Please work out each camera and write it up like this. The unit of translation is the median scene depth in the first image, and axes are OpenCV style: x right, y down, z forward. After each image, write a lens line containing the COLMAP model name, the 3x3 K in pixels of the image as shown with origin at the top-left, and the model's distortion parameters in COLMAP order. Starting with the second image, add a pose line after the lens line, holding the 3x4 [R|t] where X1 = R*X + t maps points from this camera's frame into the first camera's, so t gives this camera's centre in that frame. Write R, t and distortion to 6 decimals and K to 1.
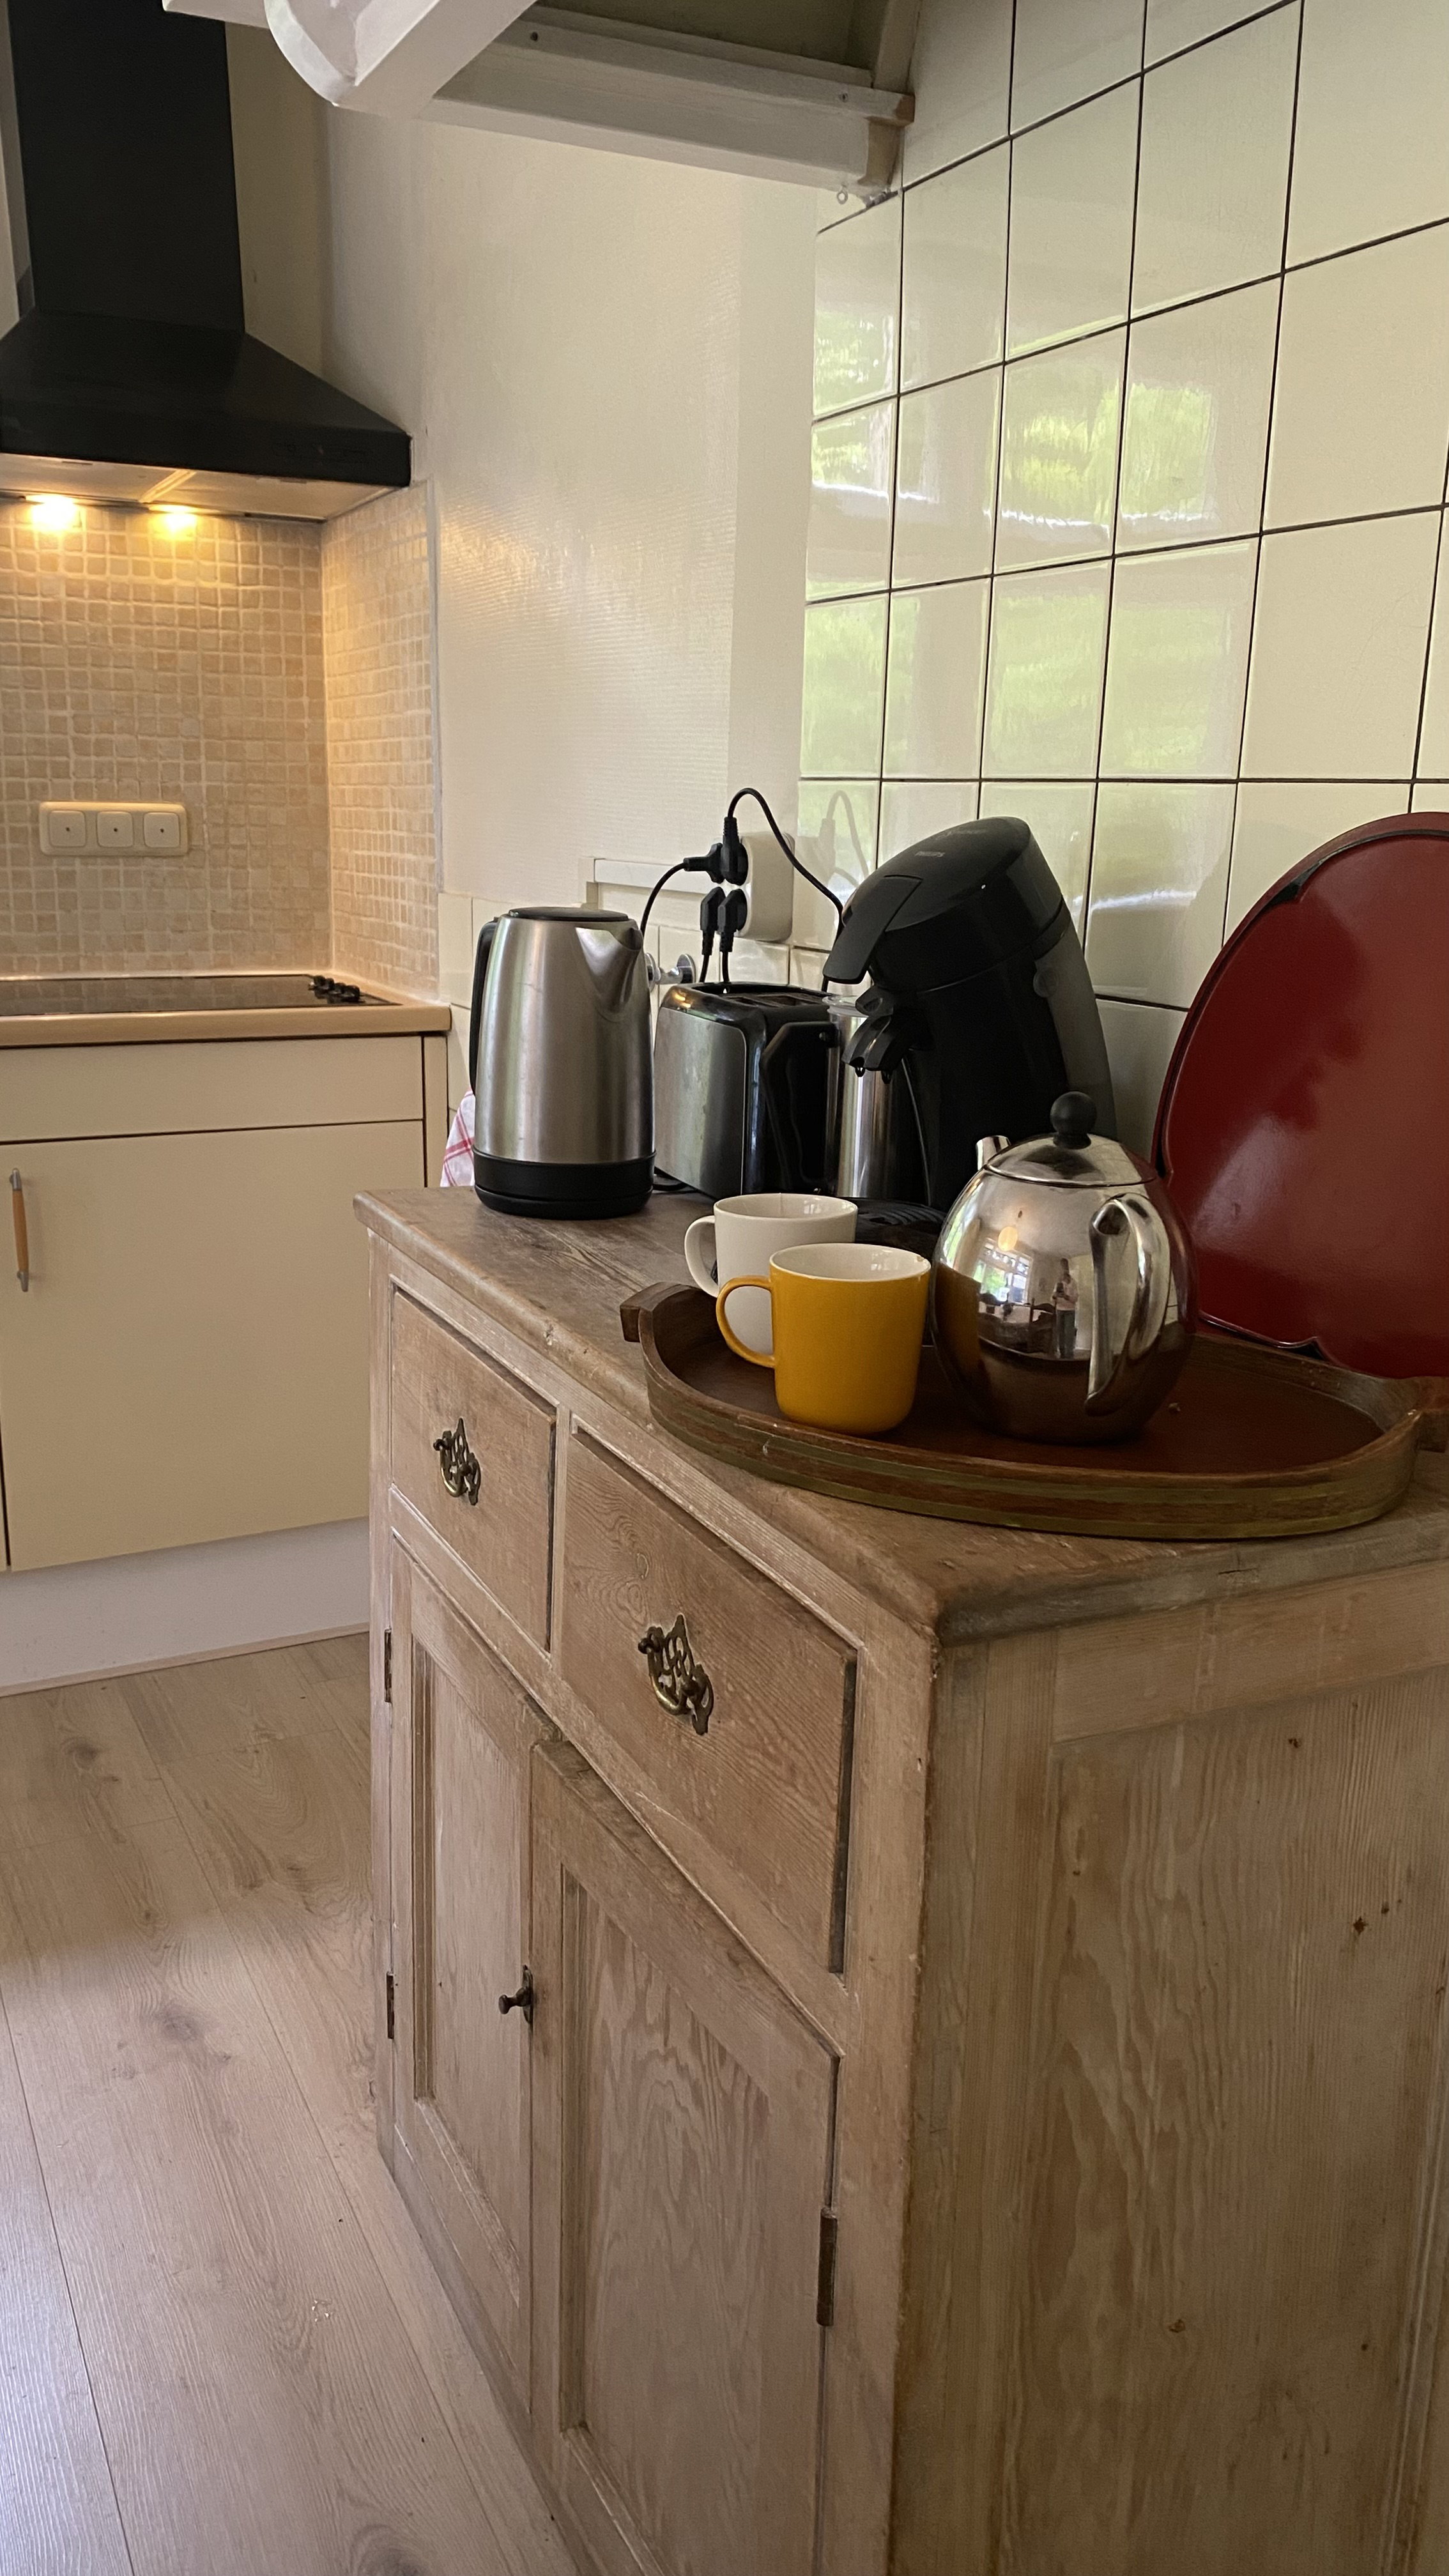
lens RADIAL K [[1973.1, 0, 725.4], [0, 1973.1, 1270.5], [0, 0, 1]] dist [0.178802, -0.420315]
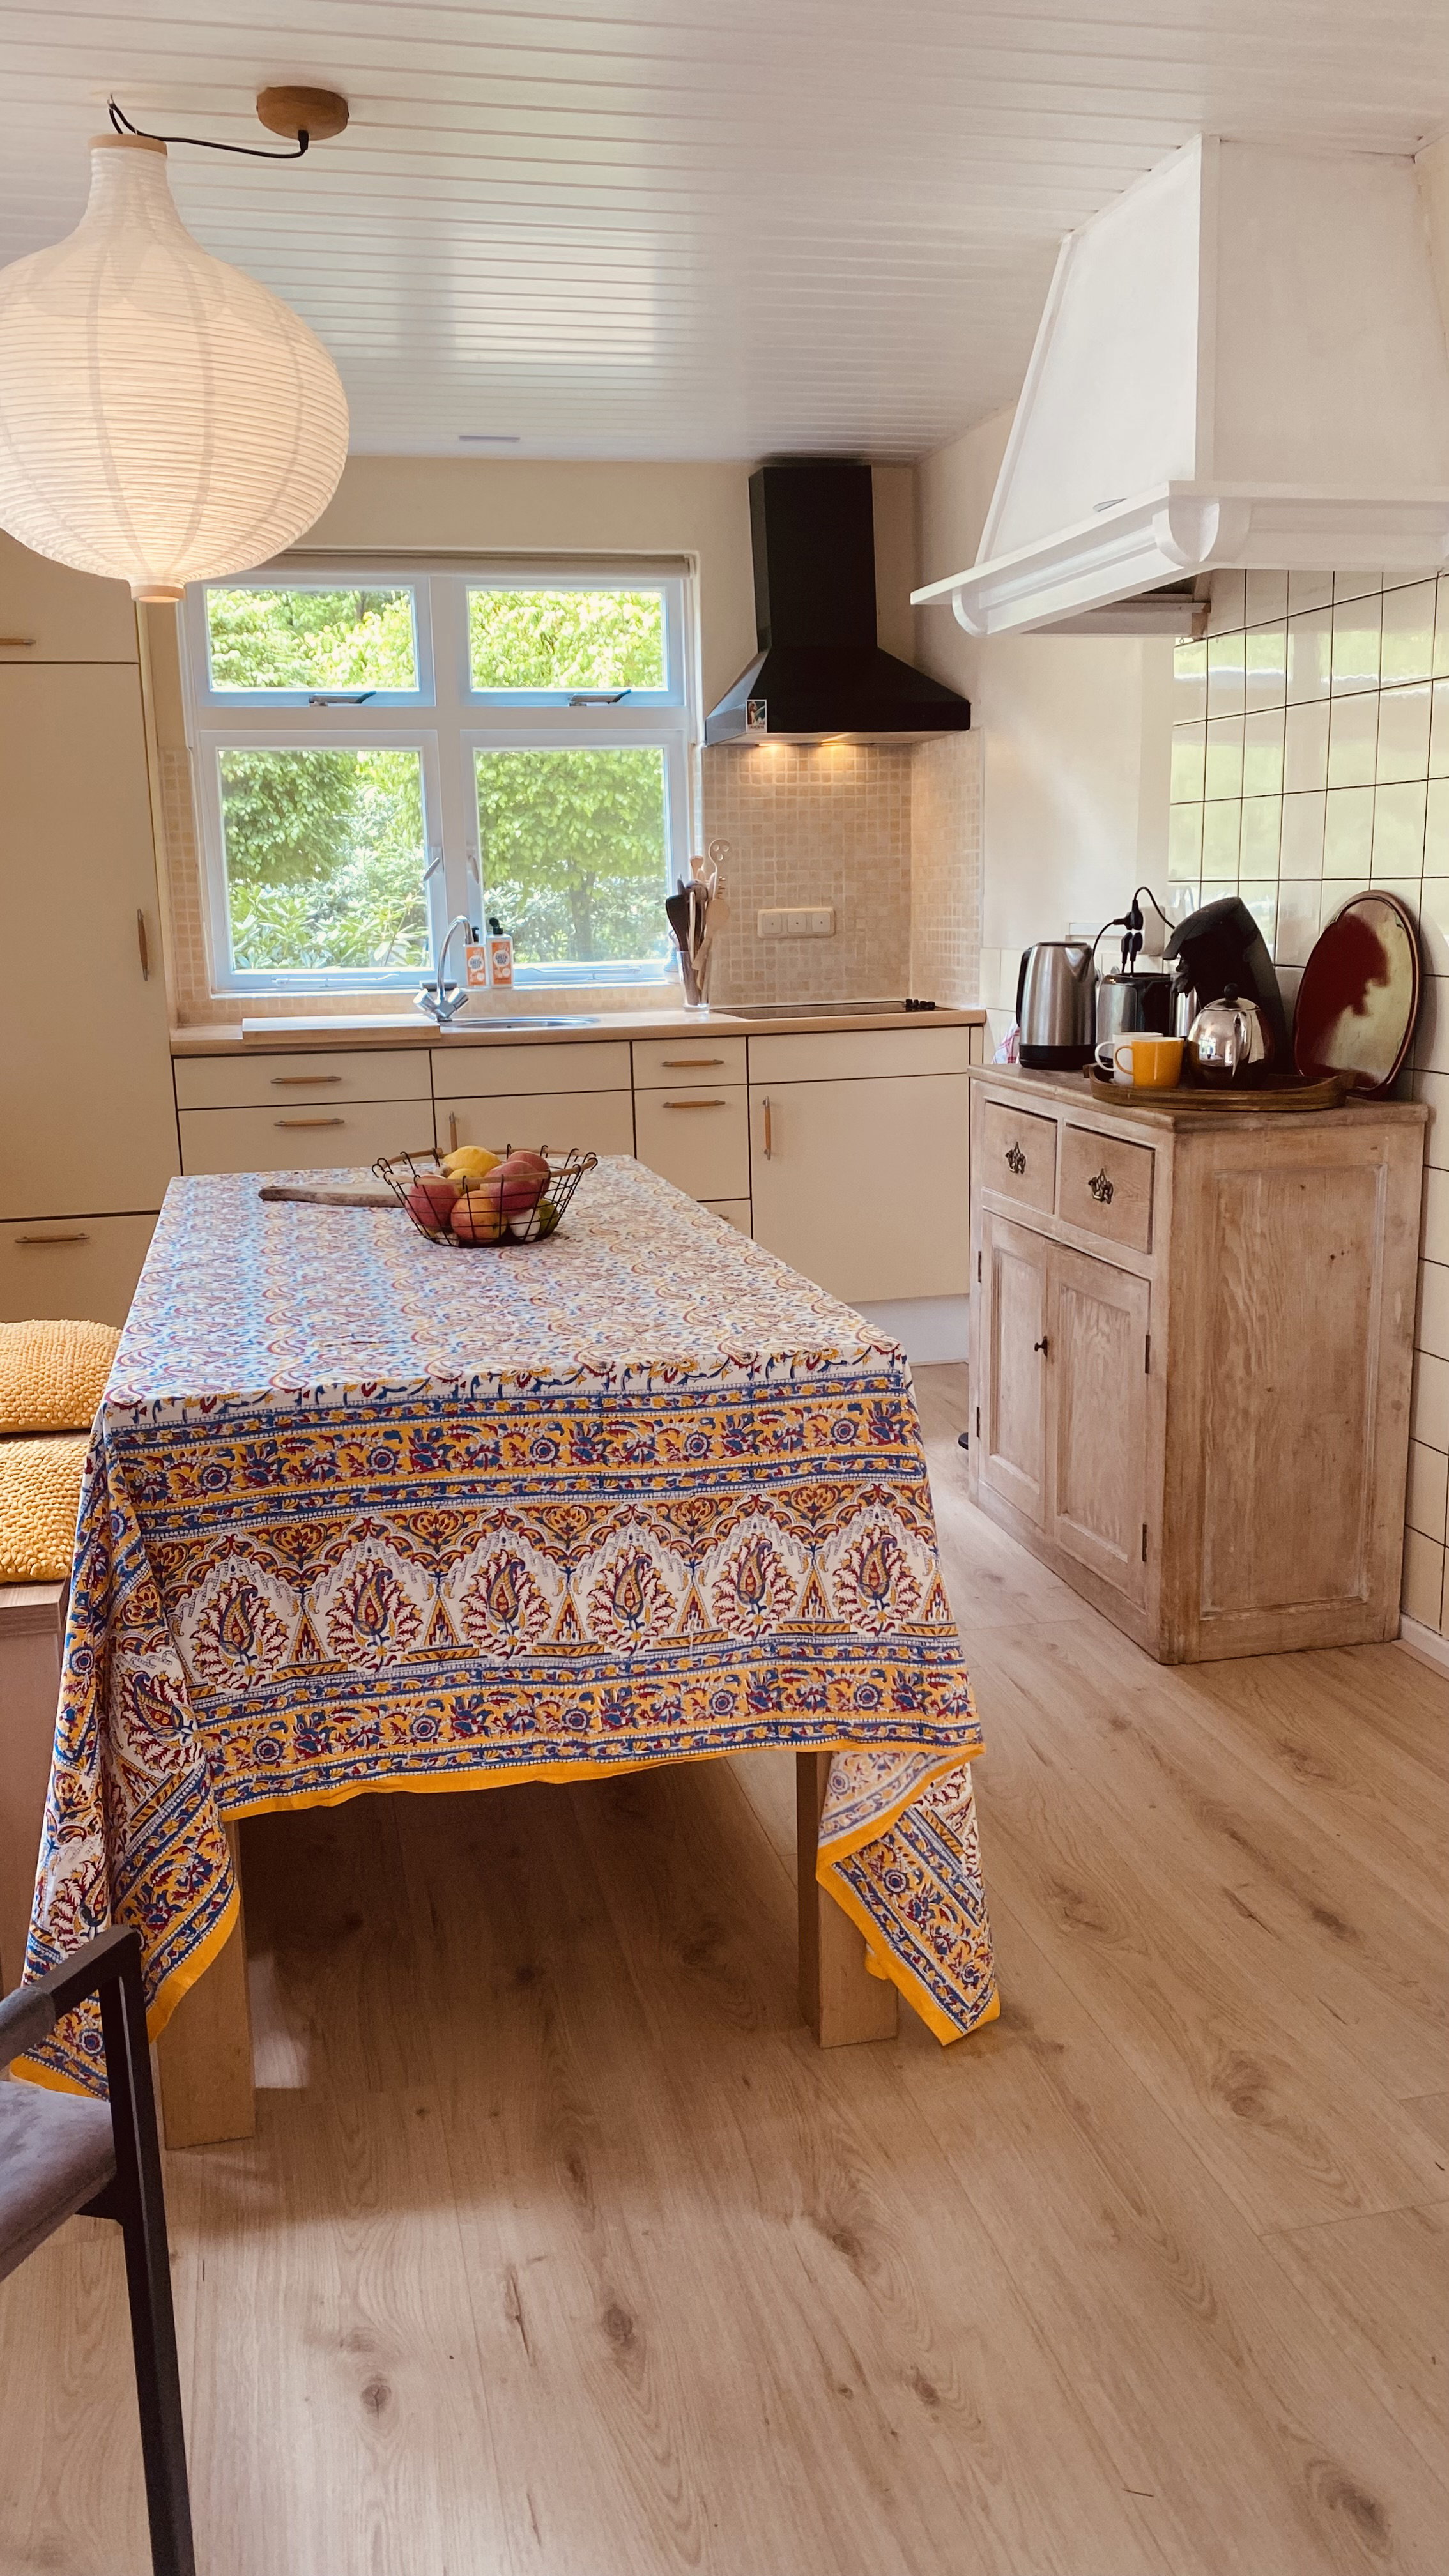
lens RADIAL K [[1973.1, 0, 725.4], [0, 1973.1, 1270.5], [0, 0, 1]] dist [0.178802, -0.420315]
pose [[0.974341, 0.004218, -0.225039, 0.064998], [-0.013692, 0.999083, -0.040556, 0.306371], [0.224662, 0.042596, 0.973505, -1.362224]]
